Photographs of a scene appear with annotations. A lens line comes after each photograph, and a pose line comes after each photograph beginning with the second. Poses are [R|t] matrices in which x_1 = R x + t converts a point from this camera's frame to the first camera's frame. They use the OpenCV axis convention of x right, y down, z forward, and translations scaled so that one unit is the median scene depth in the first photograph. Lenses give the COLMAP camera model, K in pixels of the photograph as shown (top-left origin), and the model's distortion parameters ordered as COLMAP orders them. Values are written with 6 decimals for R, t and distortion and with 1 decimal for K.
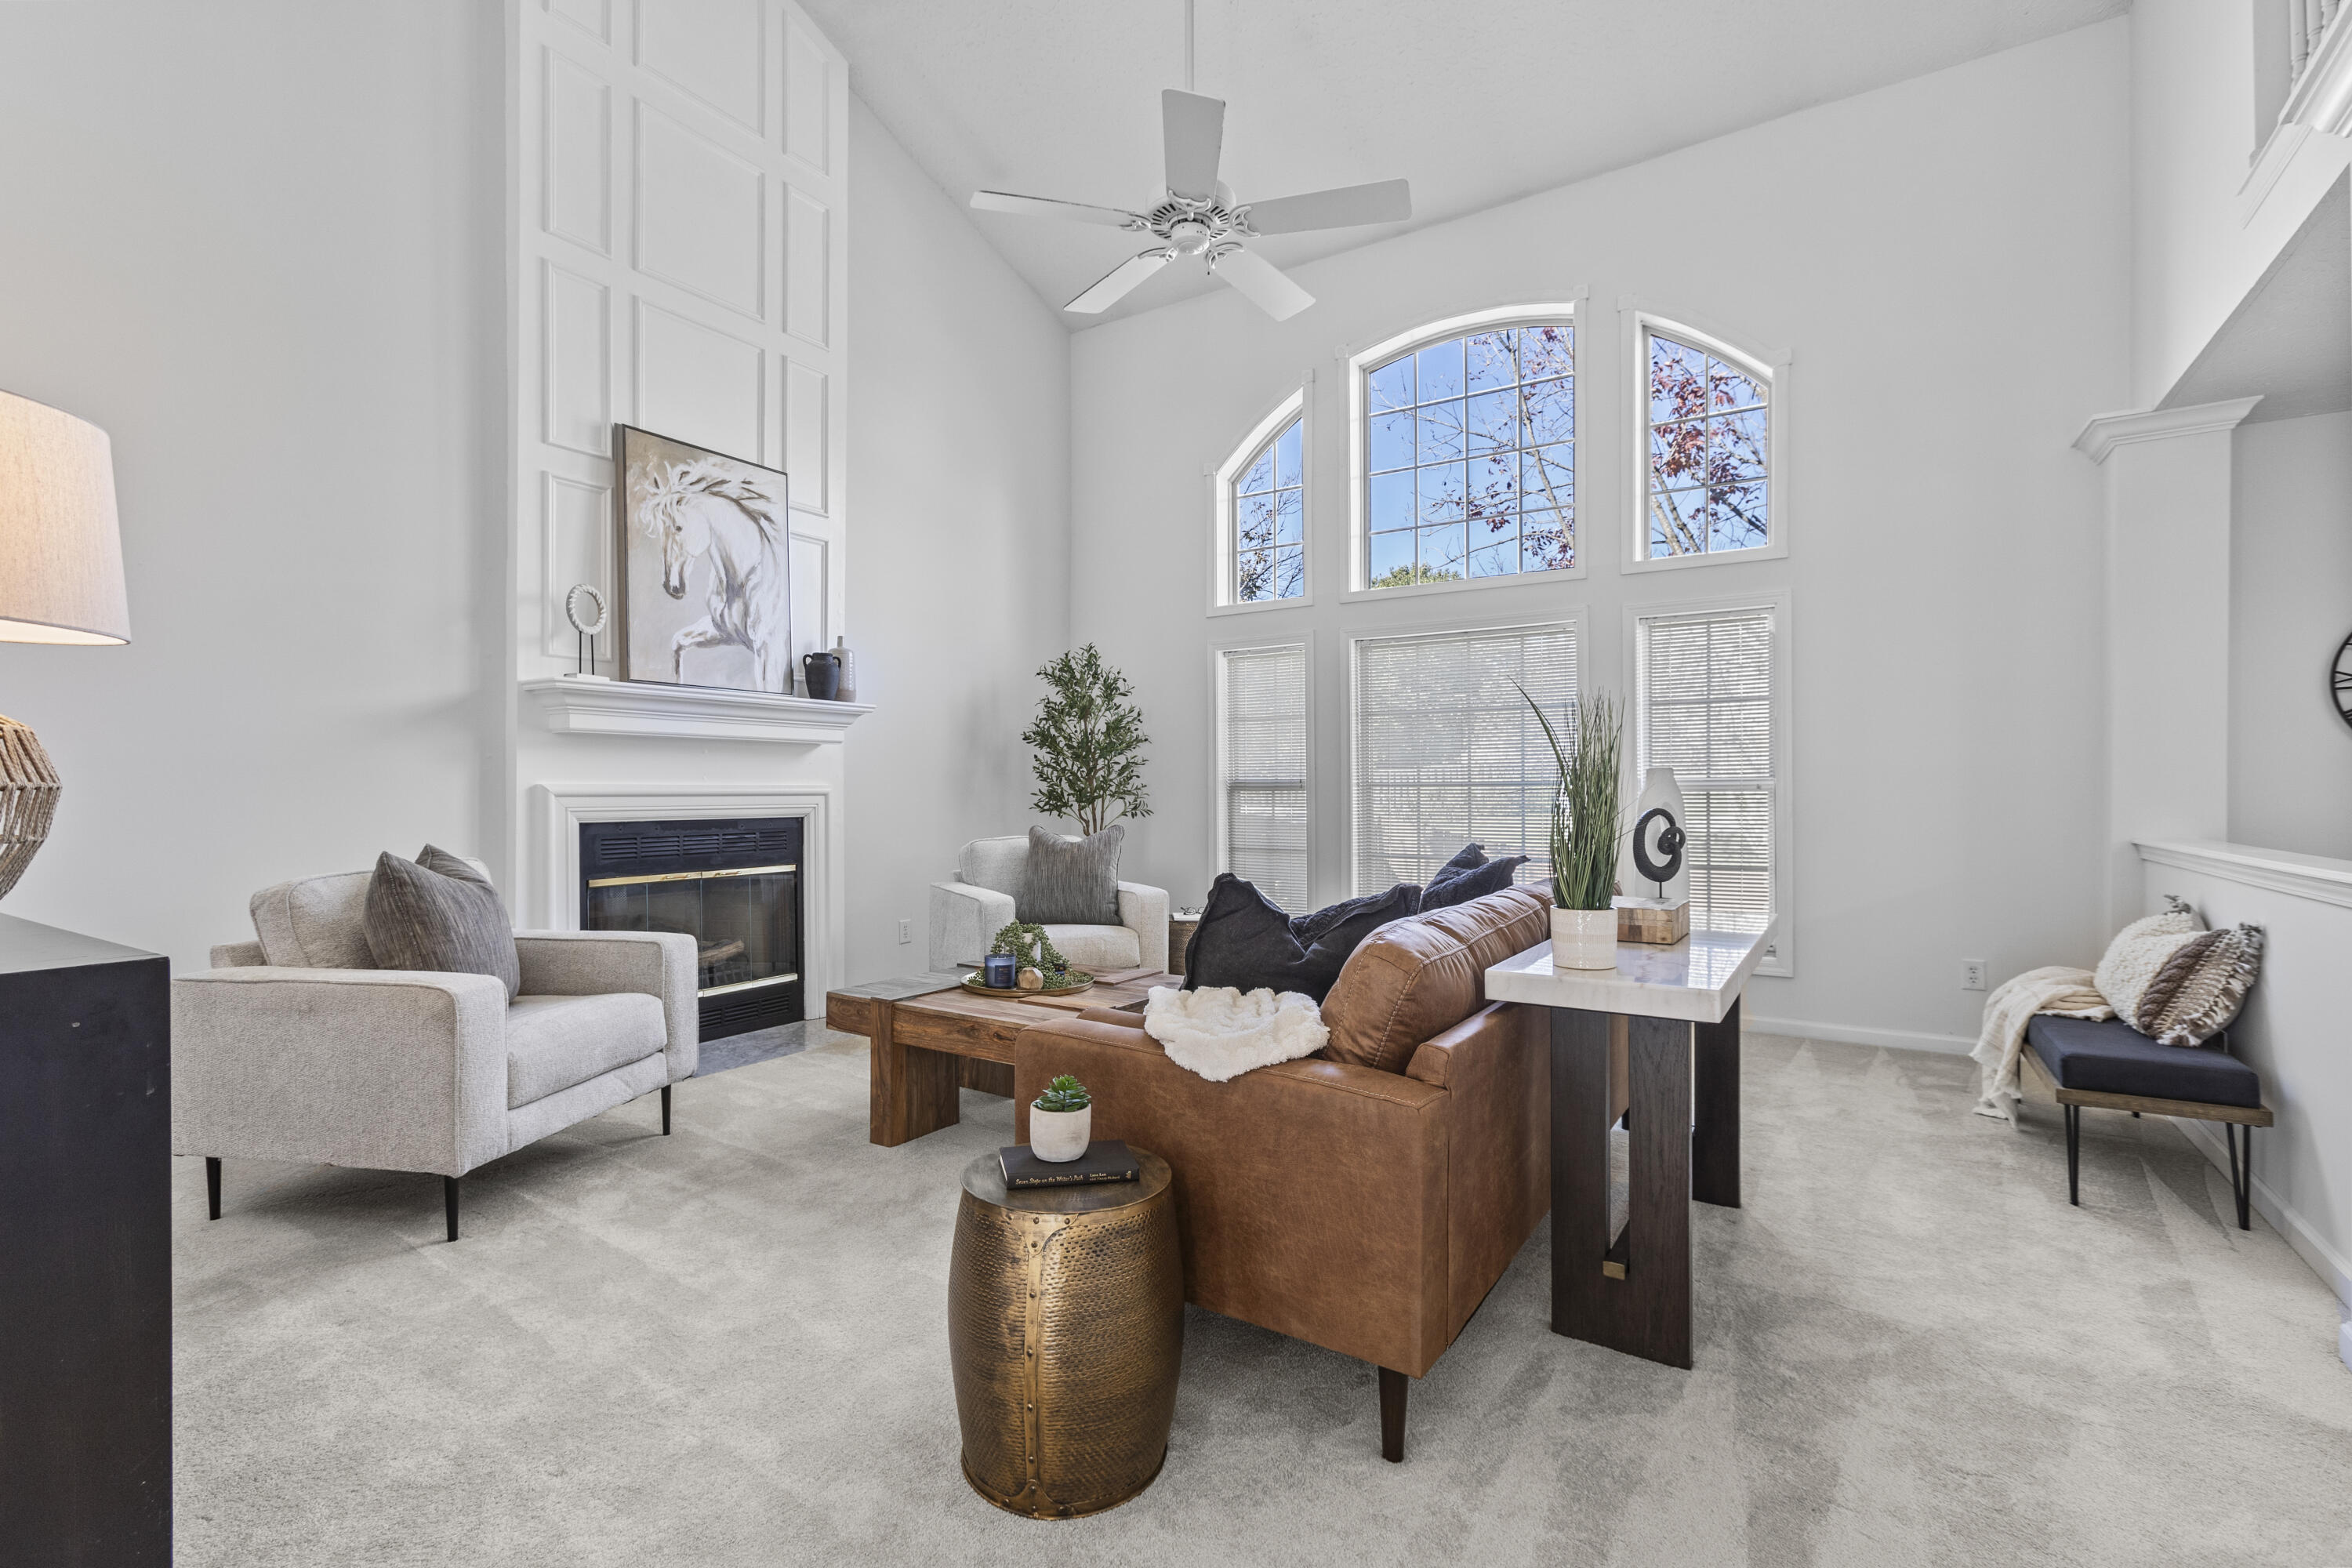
lens RADIAL K [[1053.4, 0, 1170.2], [0, 1053.4, 785.4], [0, 0, 1]] dist [-0.008241, 0.001816]
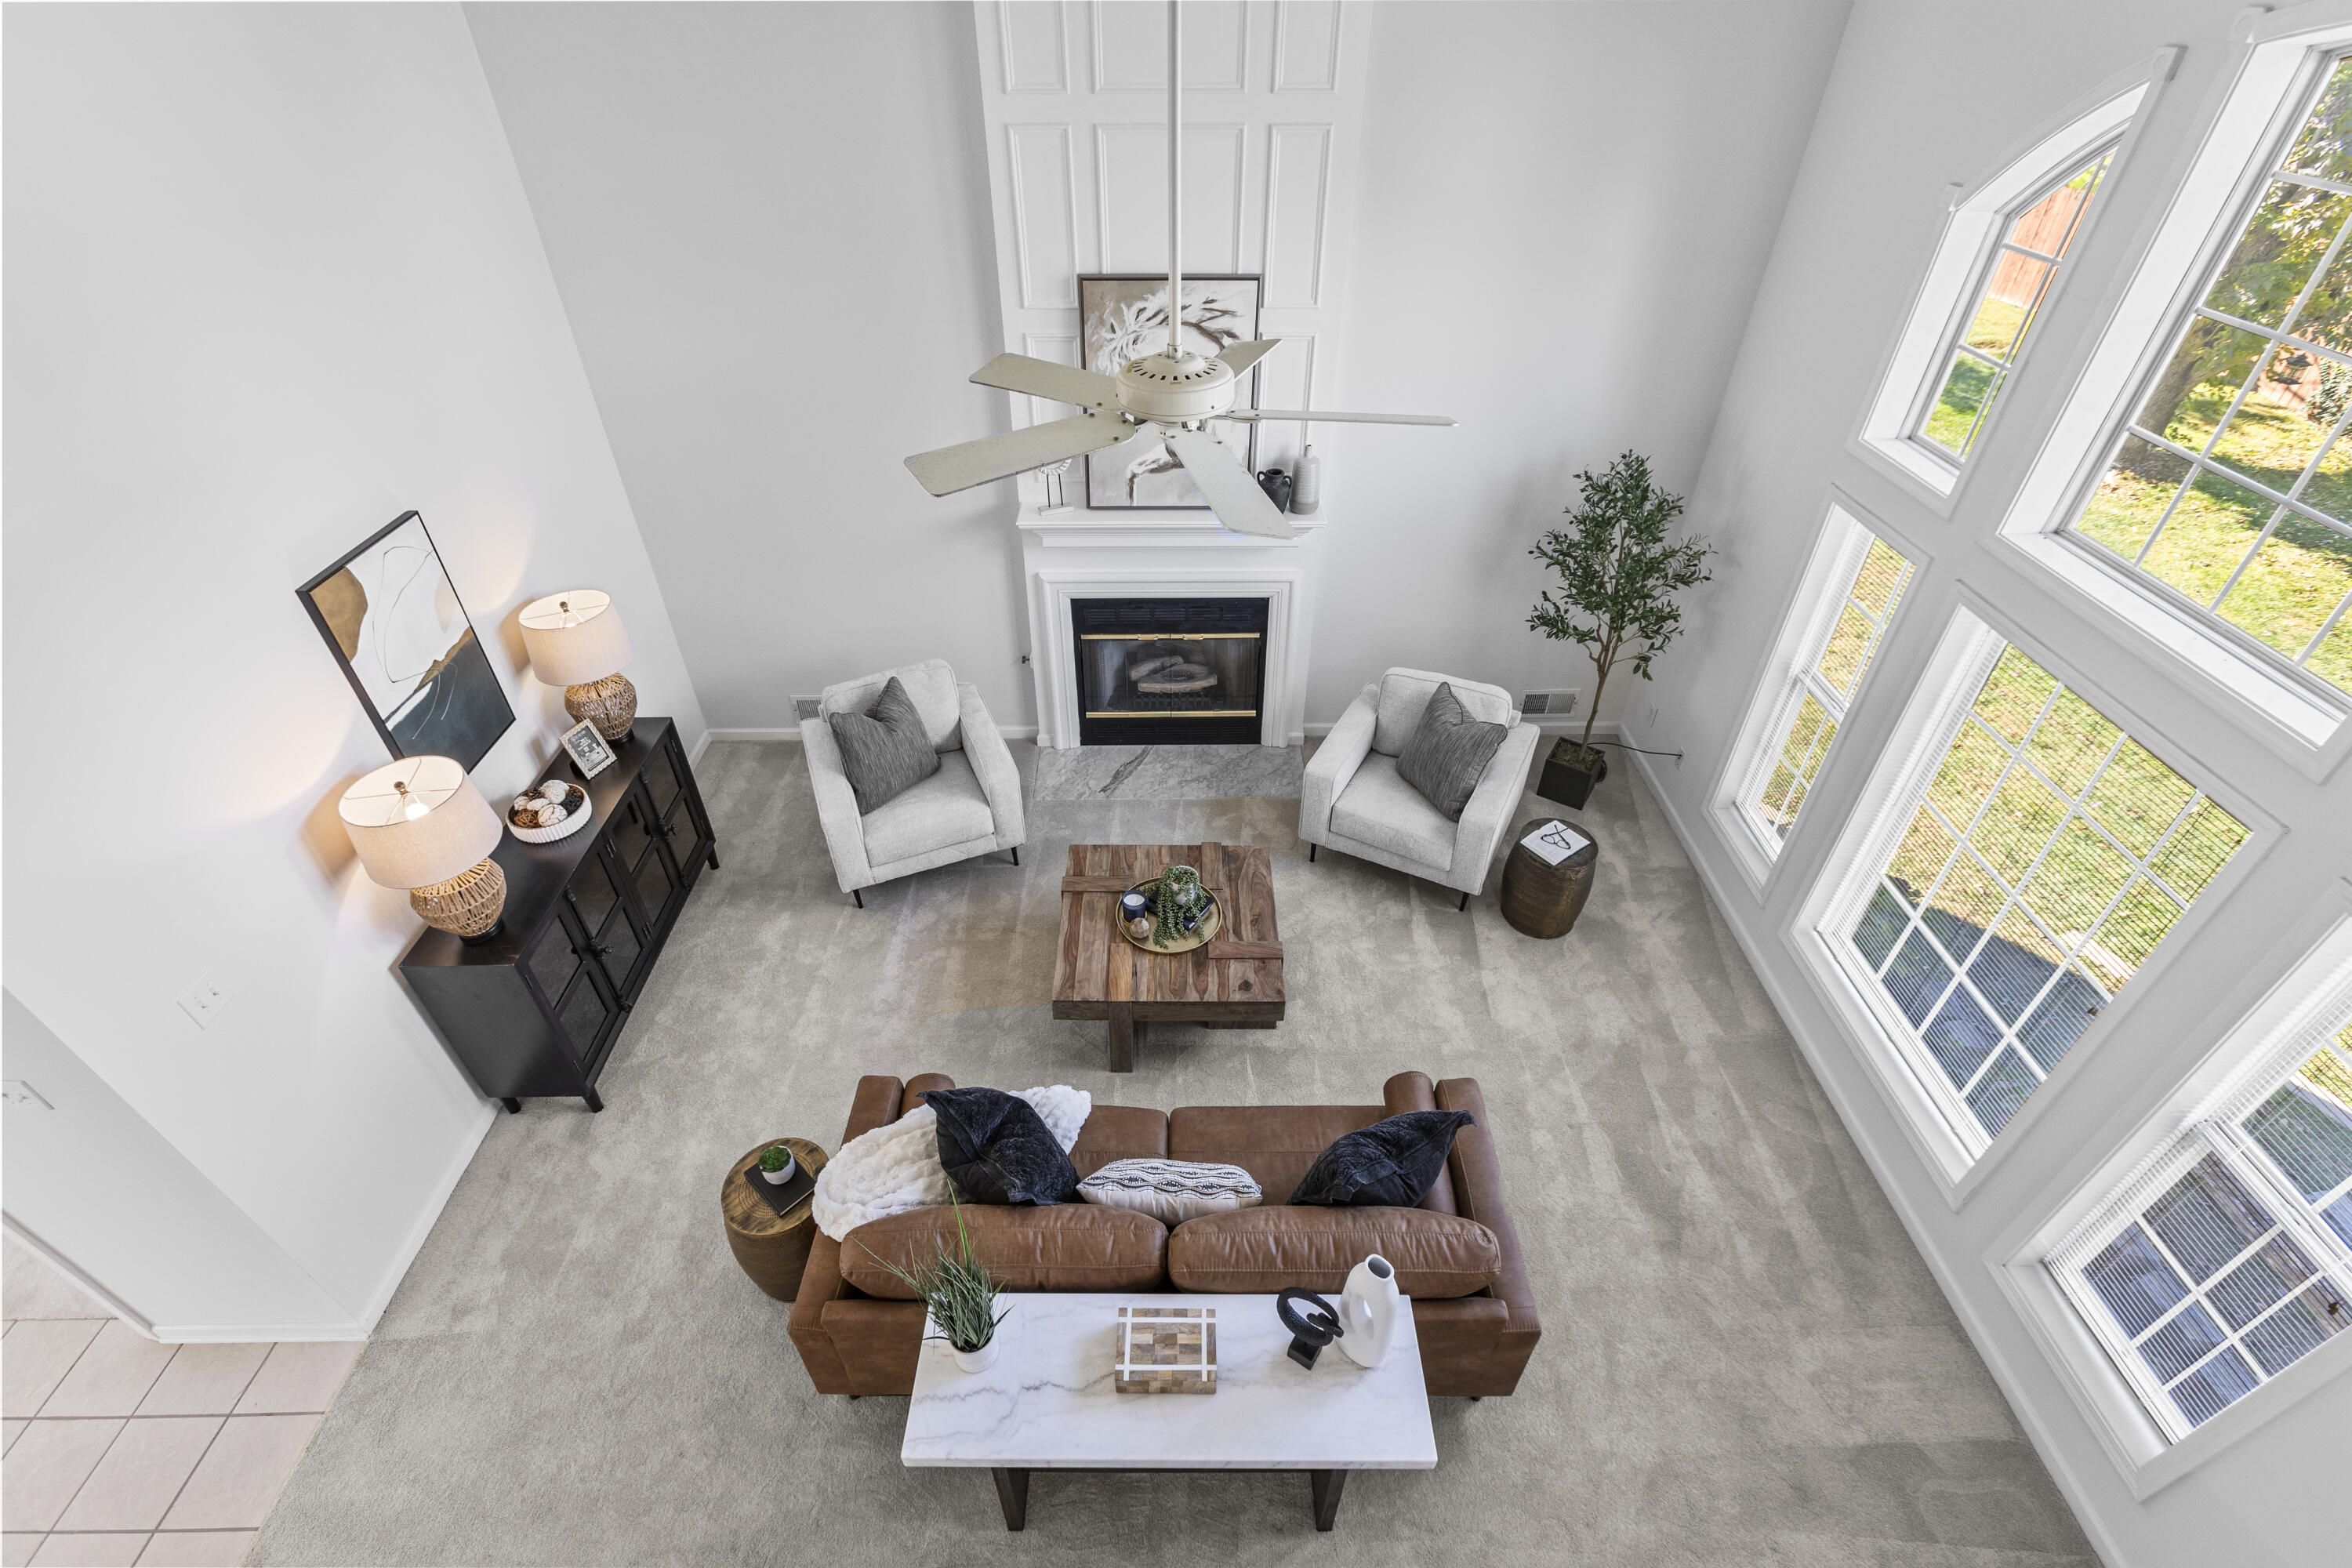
lens RADIAL K [[1053.4, 0, 1170.2], [0, 1053.4, 785.4], [0, 0, 1]] dist [-0.008241, 0.001816]
pose [[0.549144, 0.515982, -0.657422, 0.464580], [0.001652, 0.785974, 0.618257, -0.540280], [0.835726, -0.340598, 0.430761, 0.382290]]
